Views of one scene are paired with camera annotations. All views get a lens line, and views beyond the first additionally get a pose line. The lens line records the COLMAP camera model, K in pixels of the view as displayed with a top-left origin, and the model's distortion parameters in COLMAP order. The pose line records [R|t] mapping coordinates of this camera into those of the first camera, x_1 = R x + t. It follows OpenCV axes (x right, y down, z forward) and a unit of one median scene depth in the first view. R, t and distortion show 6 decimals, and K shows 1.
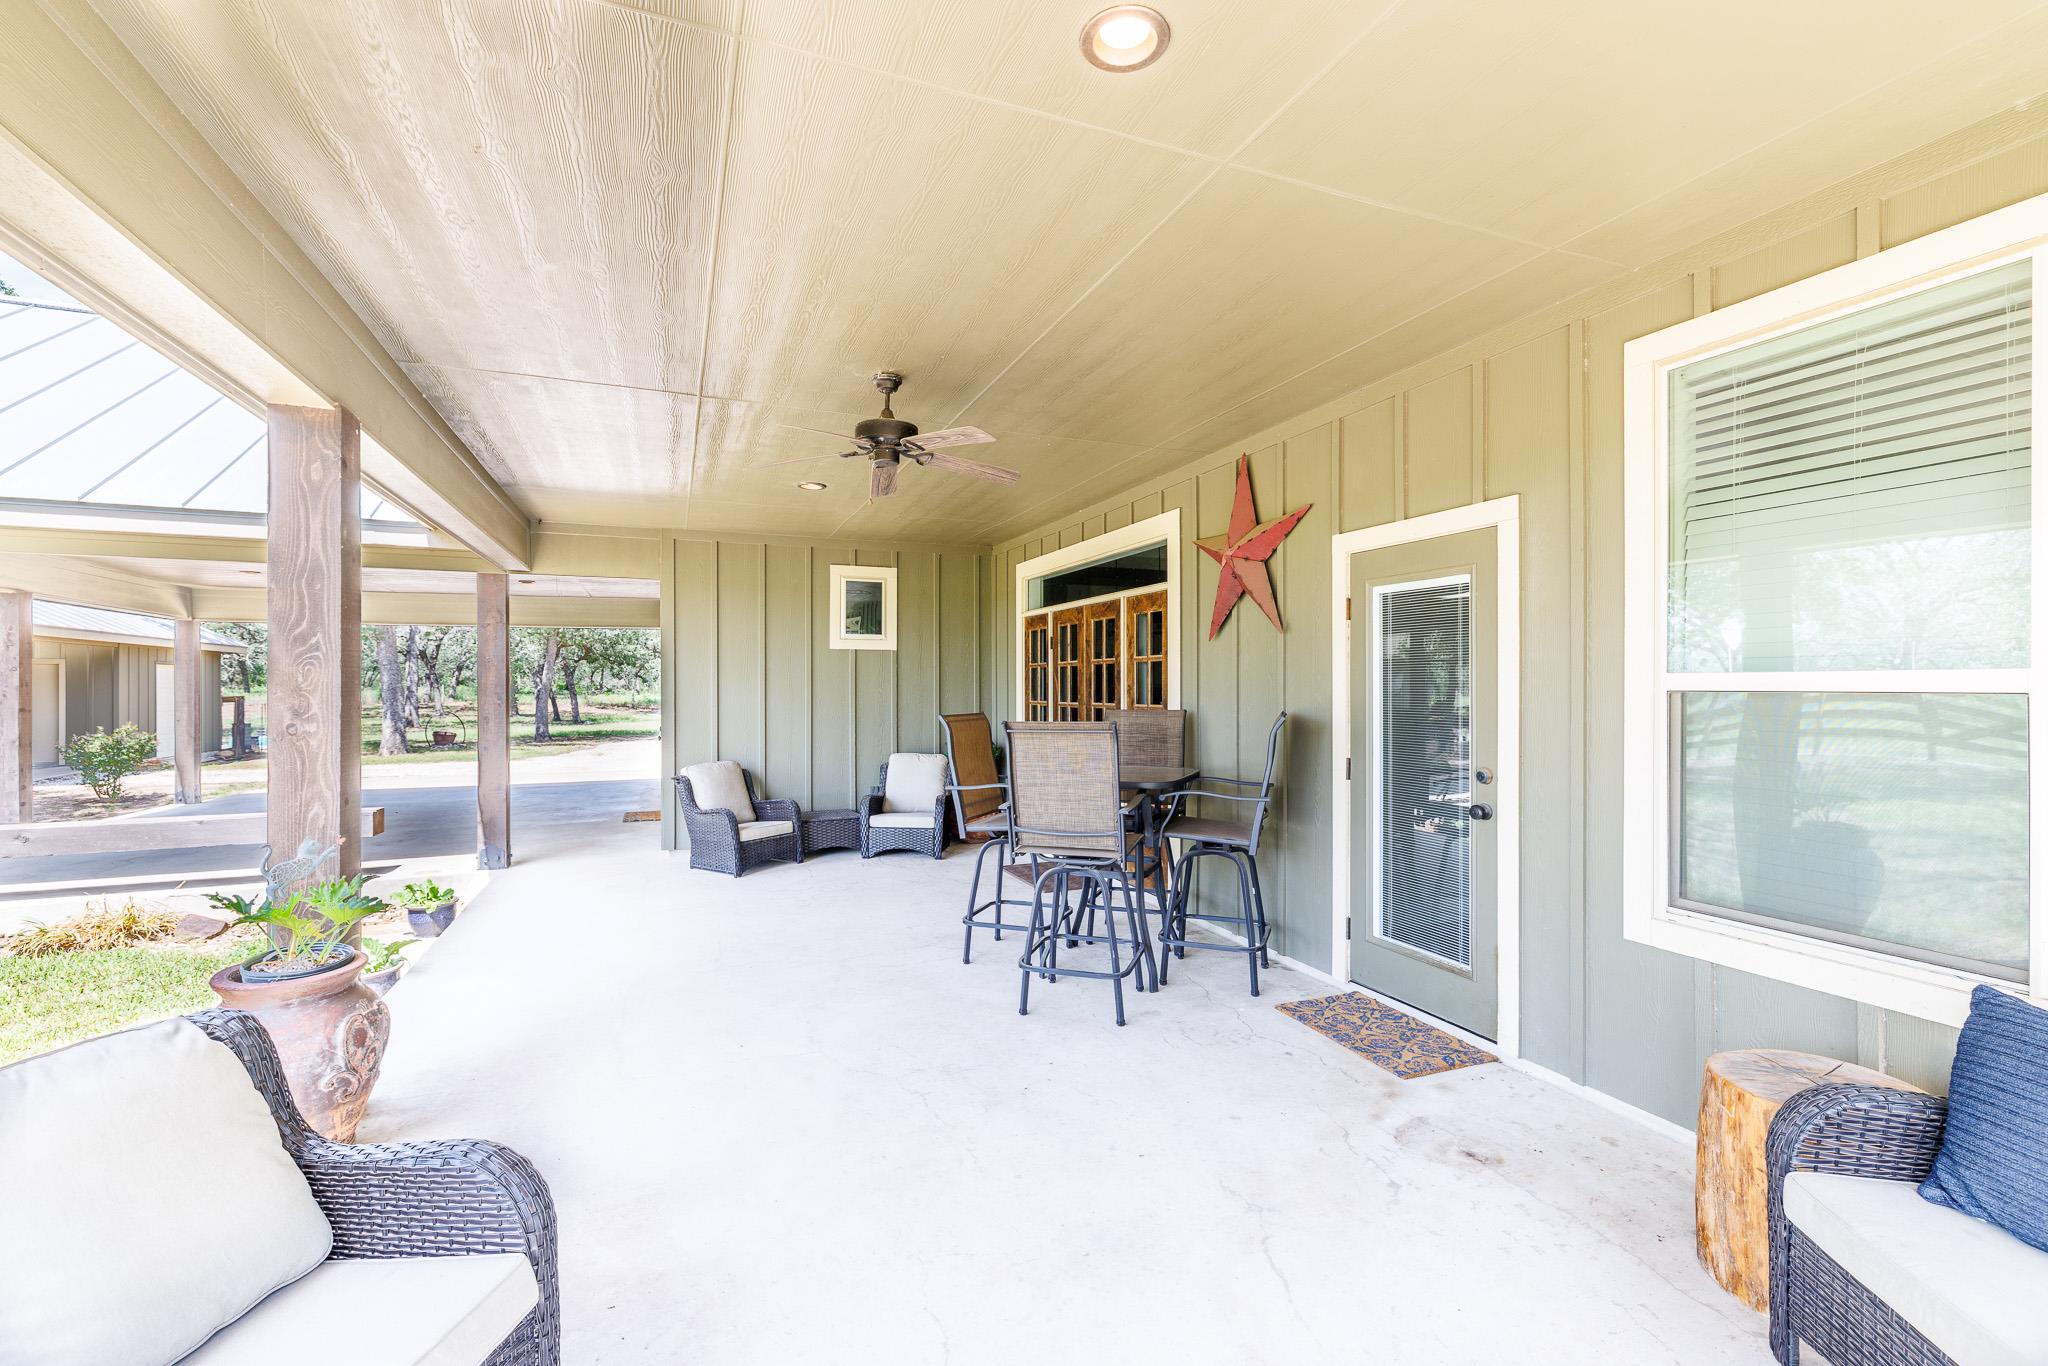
lens RADIAL K [[871.2, 0, 1020.0], [0, 871.2, 685.4], [0, 0, 1]] dist [-0.000307, -0.000027]
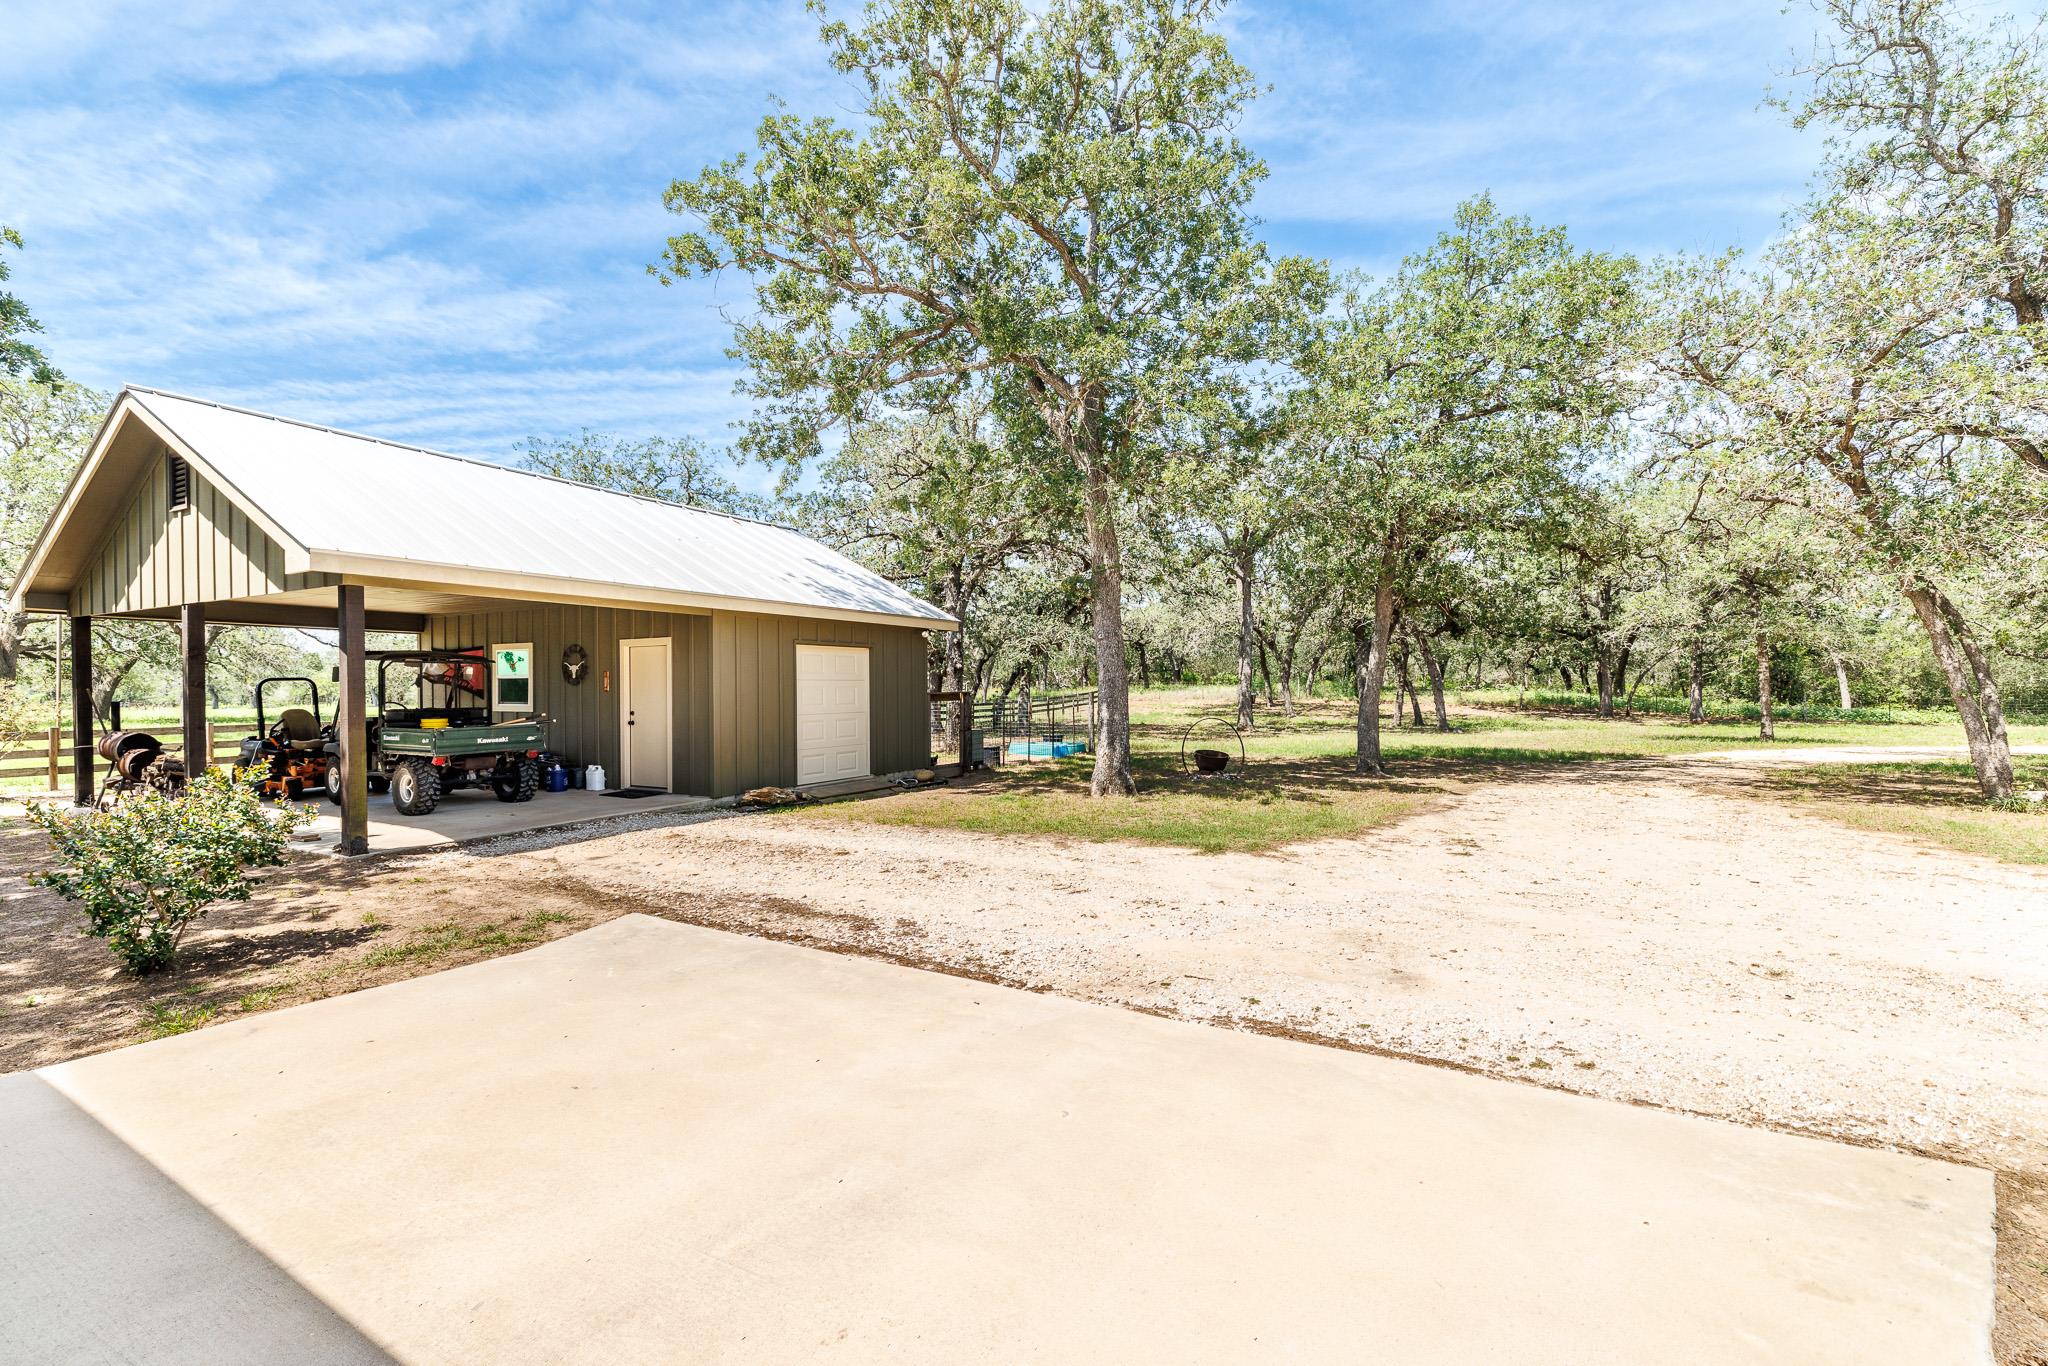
lens RADIAL K [[871.2, 0, 1020.7], [0, 871.2, 685.7], [0, 0, 1]] dist [-0.000307, -0.000027]
pose [[0.595649, -0.003559, -0.803237, -0.112935], [0.007435, 0.999972, 0.001082, 0.002634], [0.803210, -0.006617, 0.595659, 0.237248]]
